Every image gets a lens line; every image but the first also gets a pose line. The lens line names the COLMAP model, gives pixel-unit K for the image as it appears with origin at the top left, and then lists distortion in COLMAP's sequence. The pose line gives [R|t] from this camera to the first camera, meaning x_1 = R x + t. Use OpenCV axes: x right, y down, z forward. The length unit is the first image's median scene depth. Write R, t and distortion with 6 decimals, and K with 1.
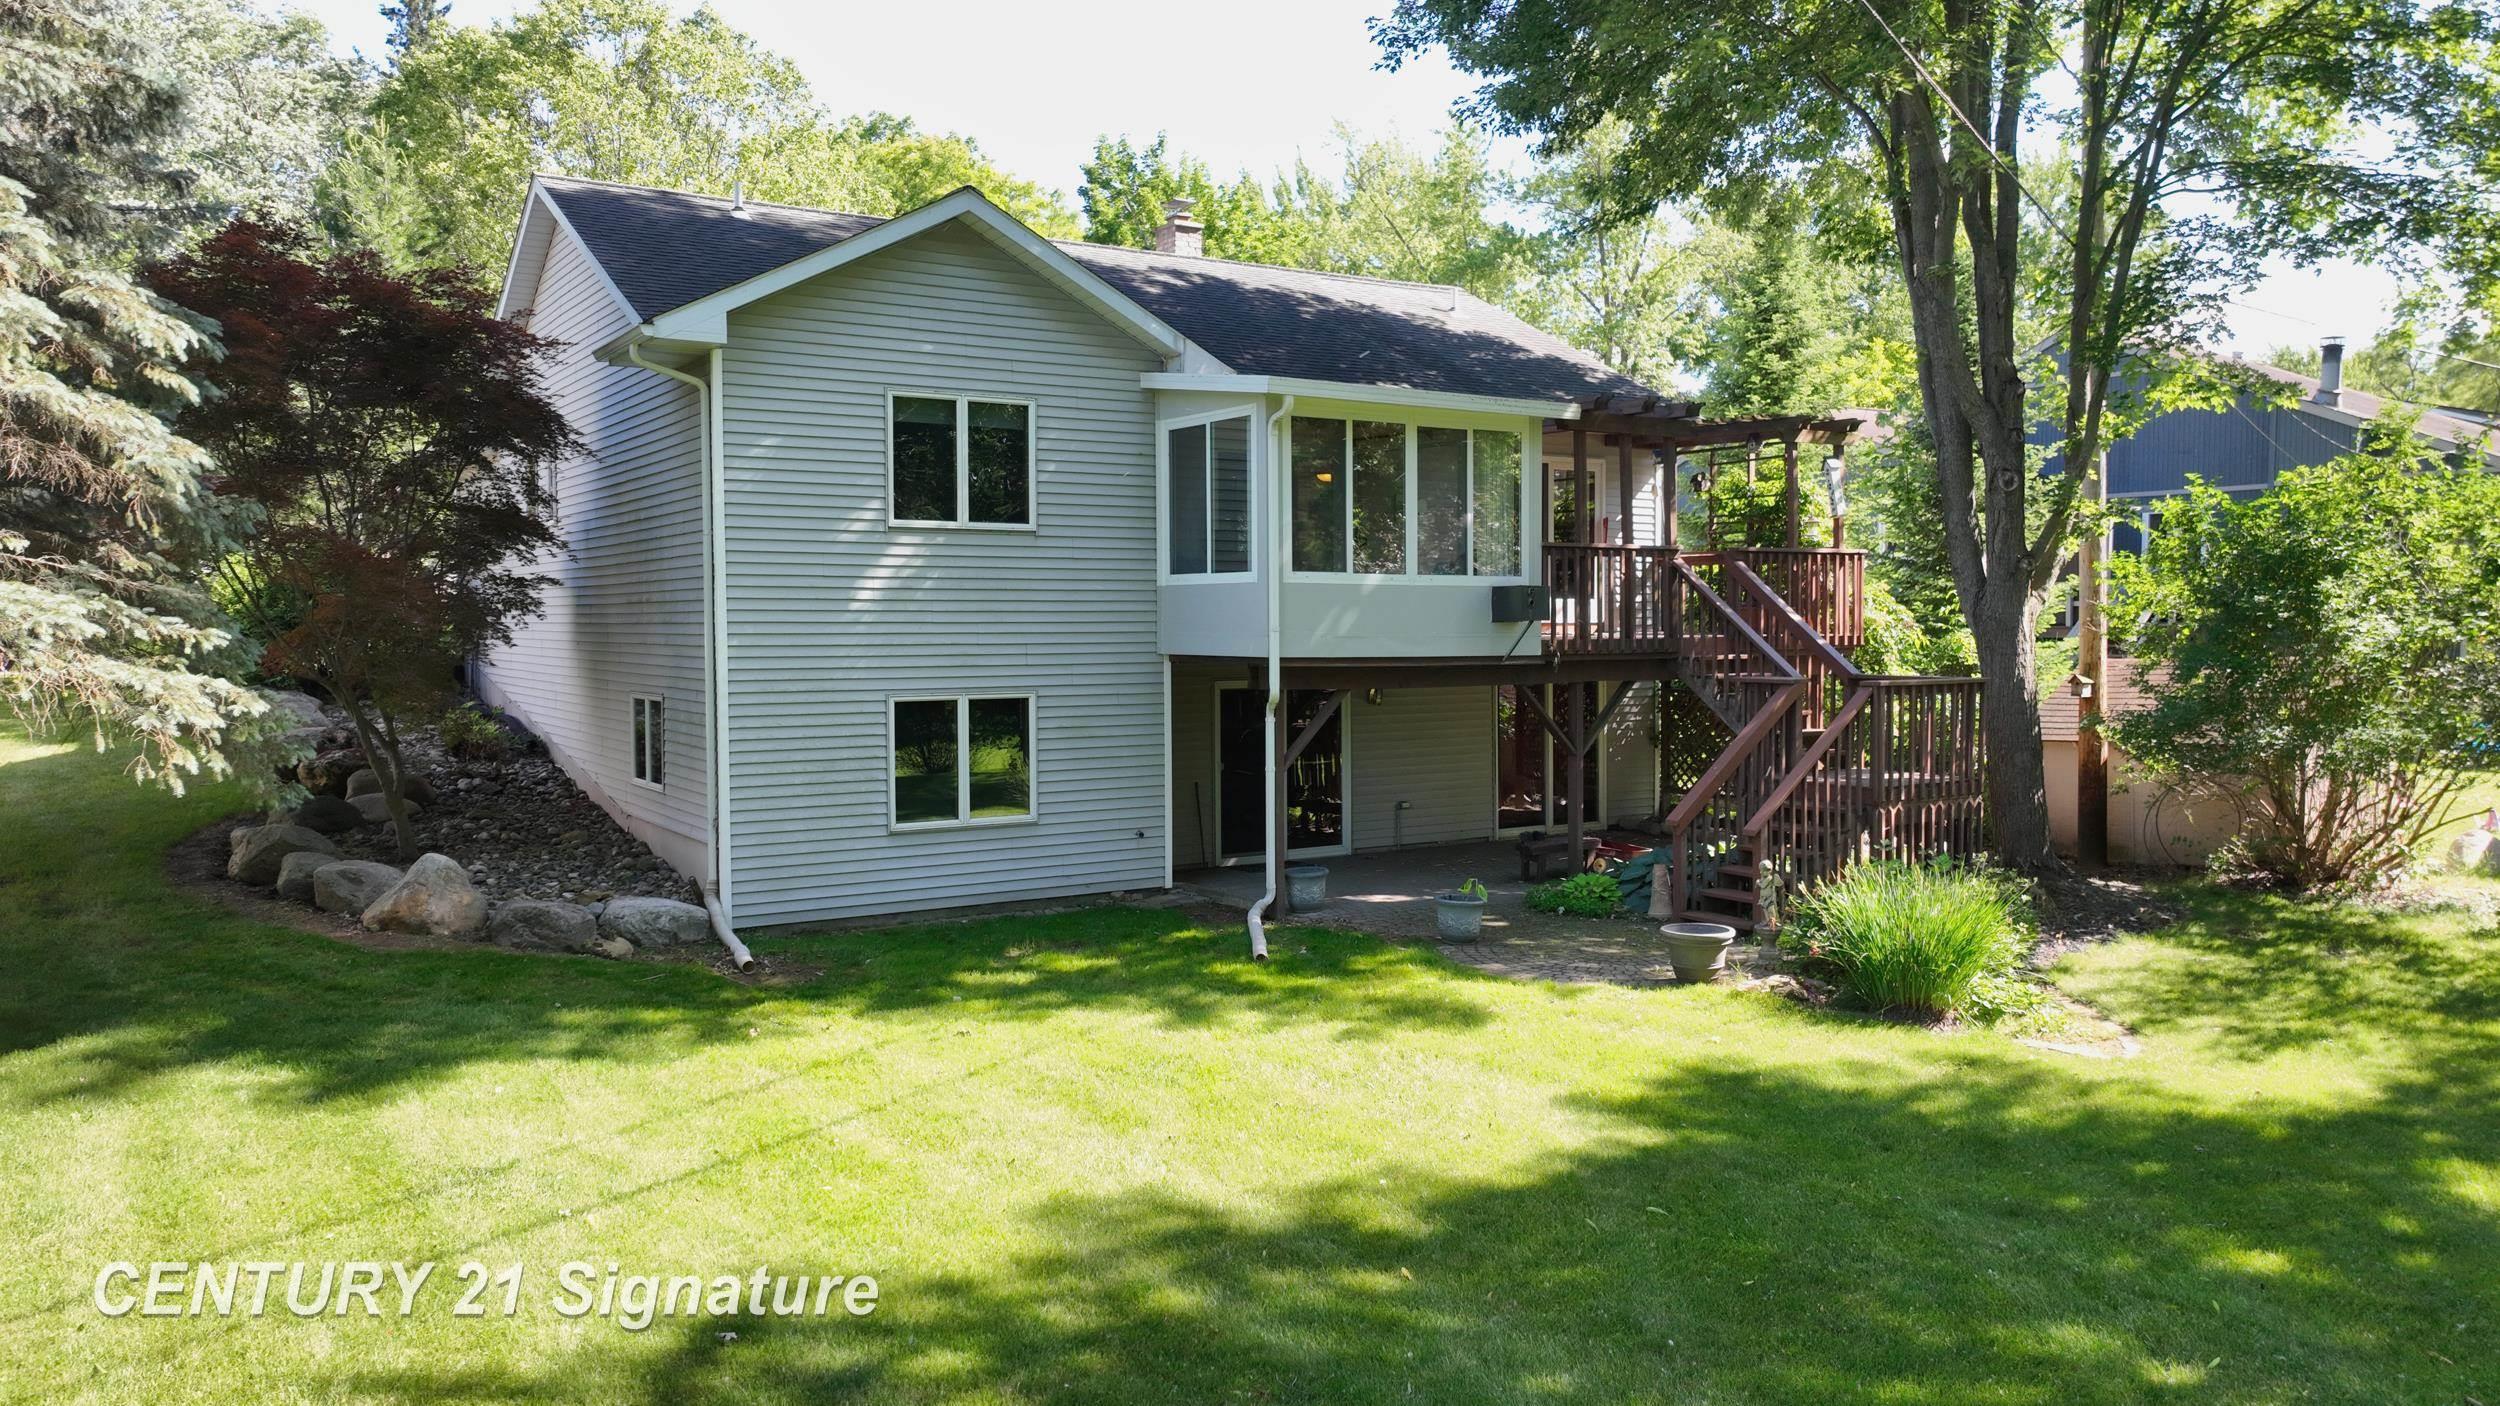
lens RADIAL K [[1767.0, 0, 1252.2], [0, 1767.0, 700.9], [0, 0, 1]] dist [0.000834, 0.013065]
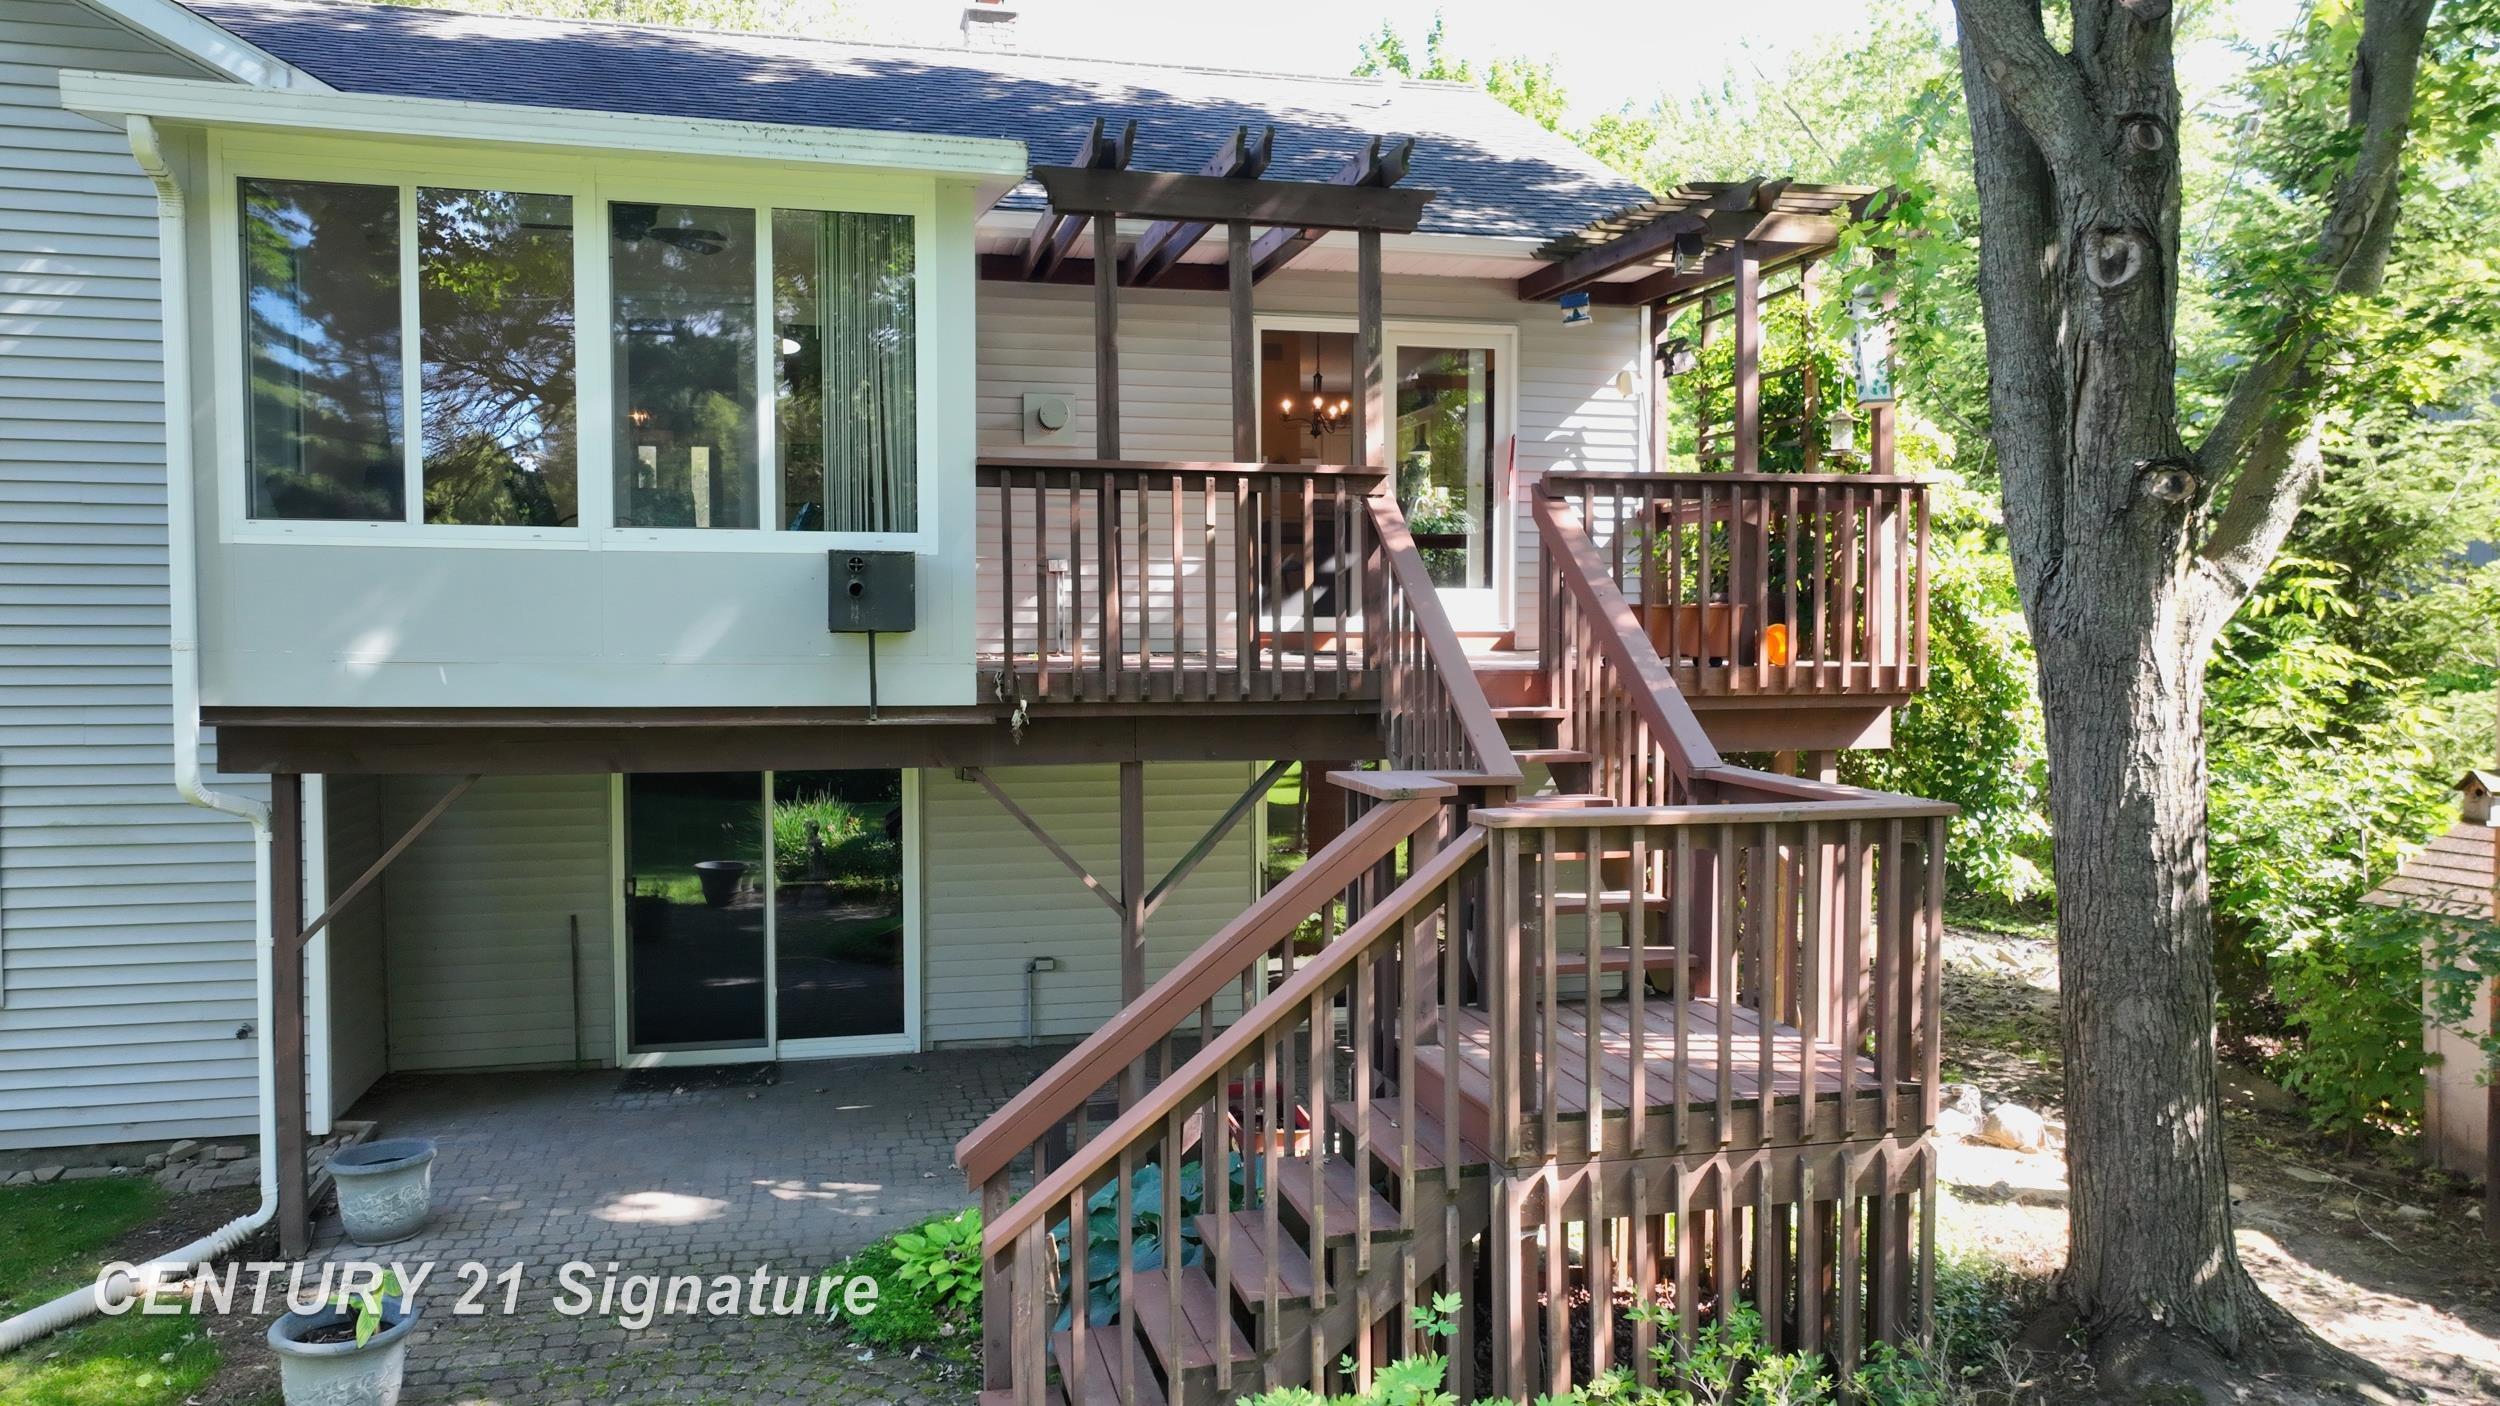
lens RADIAL K [[1767.0, 0, 1254.4], [0, 1767.0, 699.2], [0, 0, 1]] dist [0.000834, 0.013065]
pose [[0.943608, 0.021126, -0.330391, 0.409515], [-0.021163, 0.999770, 0.003486, -0.032783], [0.330388, 0.003702, 0.943838, 0.634608]]
